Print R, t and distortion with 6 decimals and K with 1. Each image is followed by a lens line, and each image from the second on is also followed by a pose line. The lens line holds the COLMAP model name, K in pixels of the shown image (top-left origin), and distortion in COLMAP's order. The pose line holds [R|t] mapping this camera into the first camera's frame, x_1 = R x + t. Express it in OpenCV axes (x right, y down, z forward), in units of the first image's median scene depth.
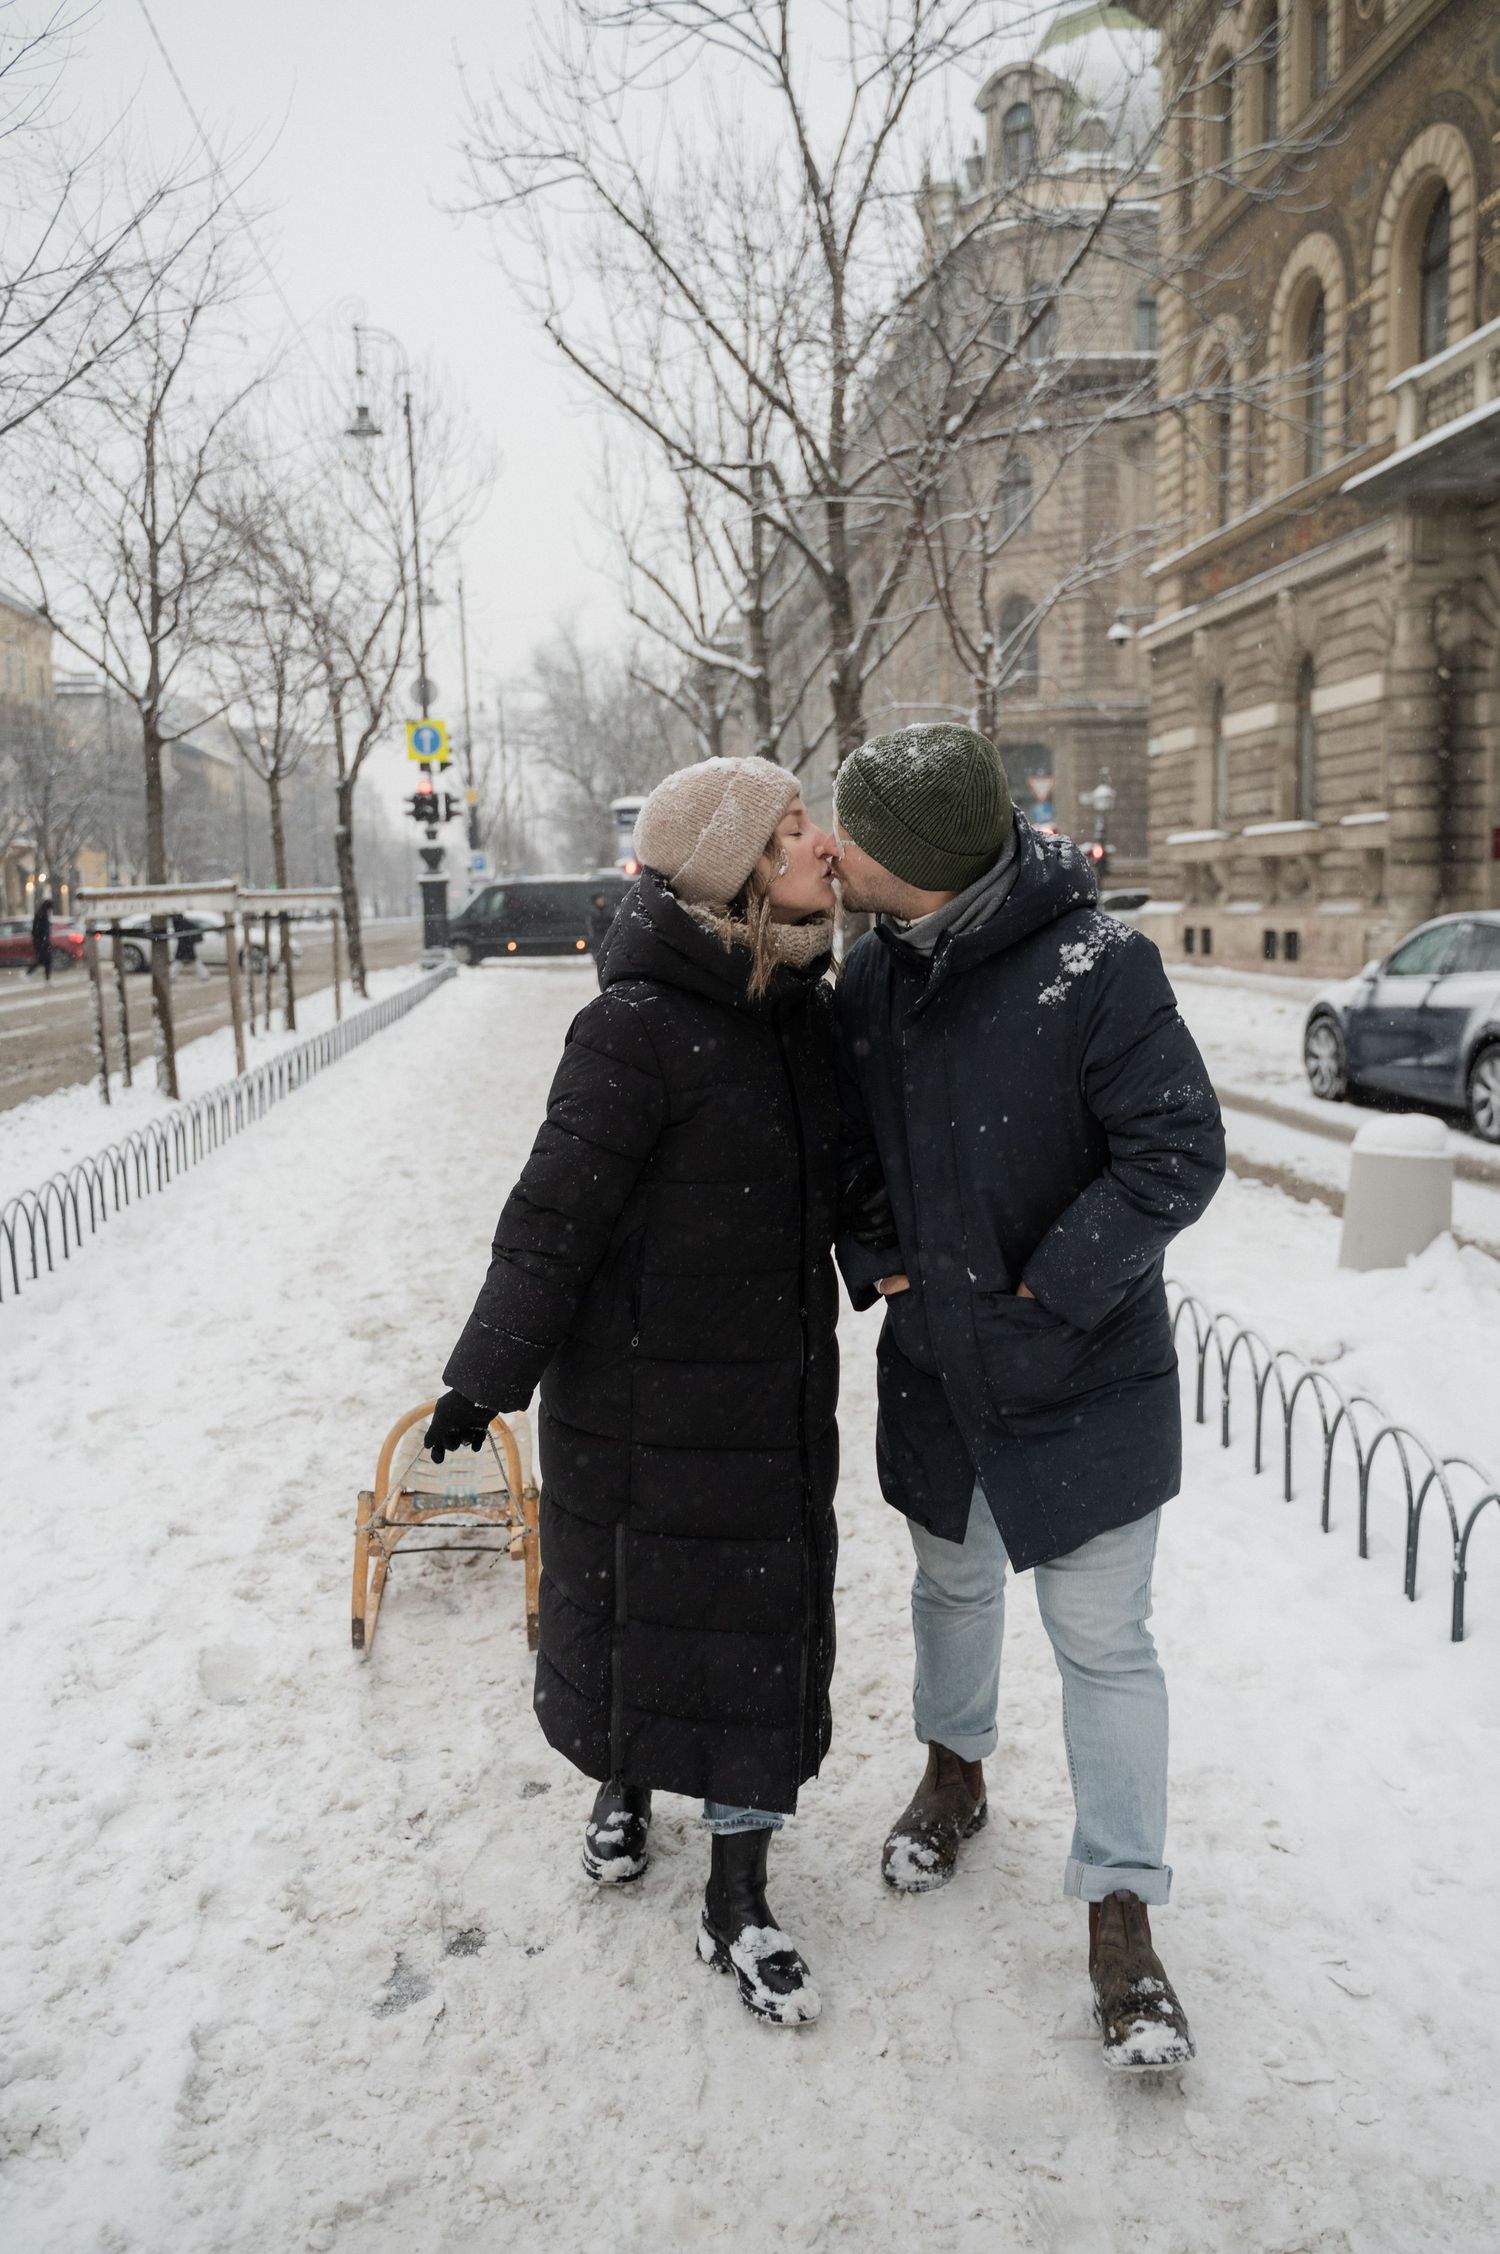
lens RADIAL K [[1839.2, 0, 723.9], [0, 1839.2, 1130.0], [0, 0, 1]] dist [0.007742, -0.004478]
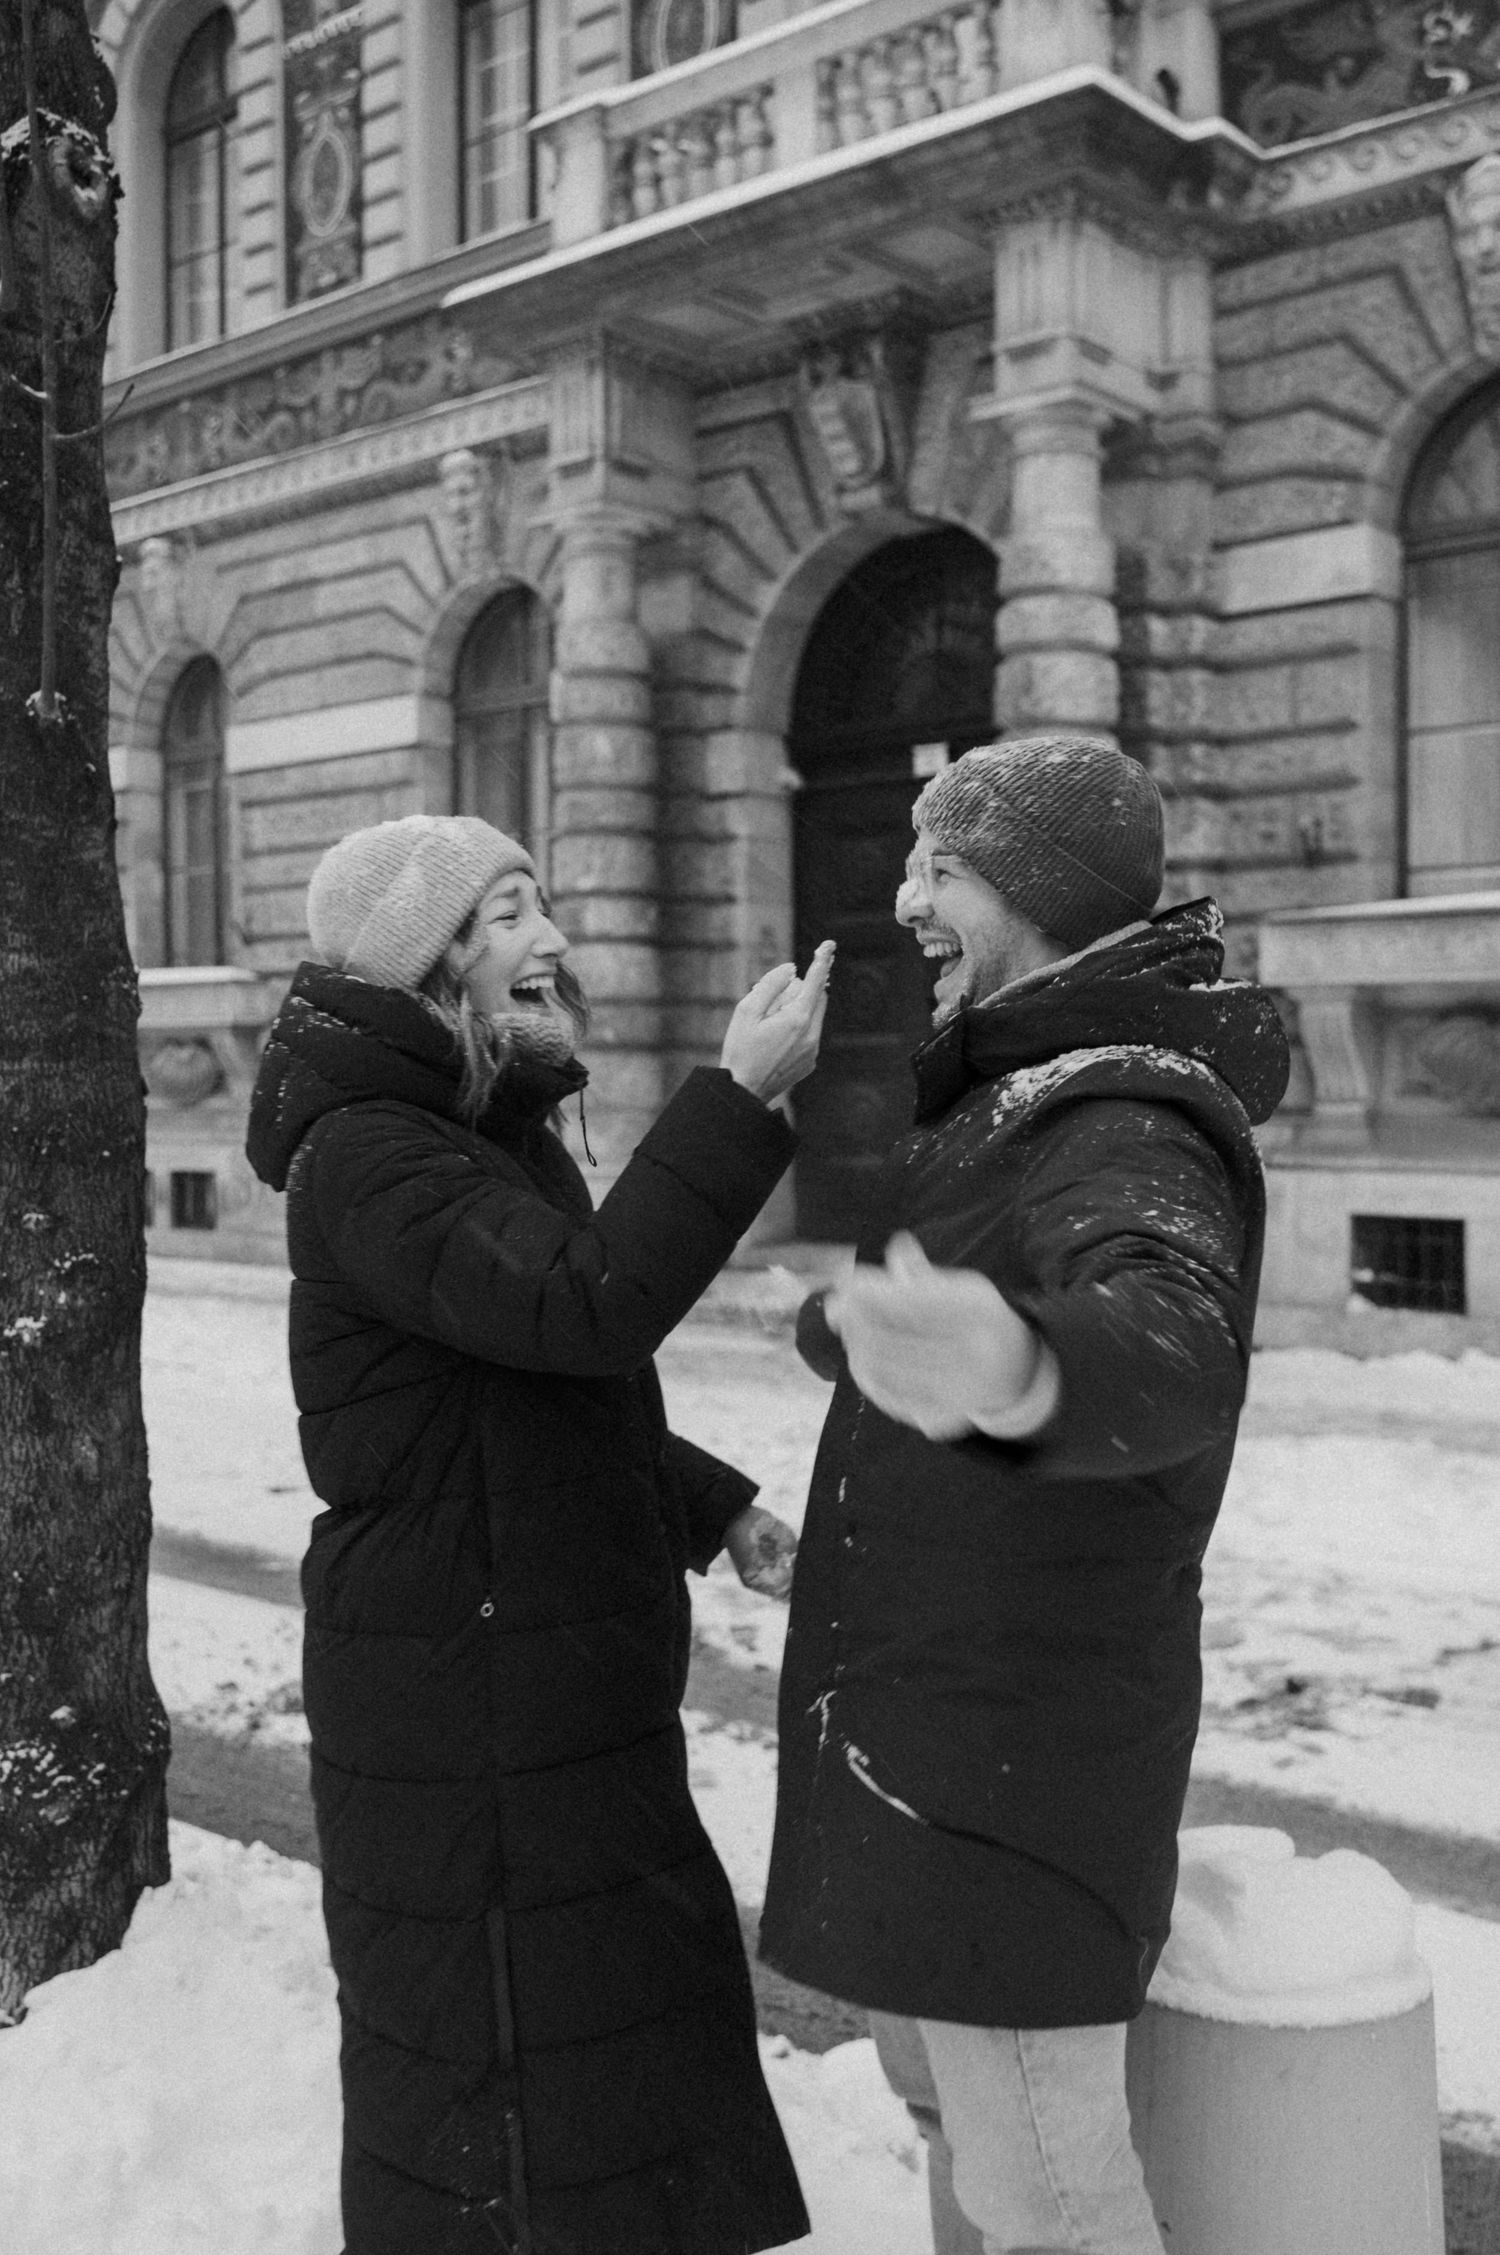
lens RADIAL K [[2228.1, 0, 794.8], [0, 2228.1, 1178.7], [0, 0, 1]] dist [0.009965, -0.022354]
pose [[0.710141, 0.001091, 0.704059, -0.020502], [0.067893, 0.995232, -0.070022, -0.055541], [-0.700778, 0.097526, 0.706681, 0.473320]]
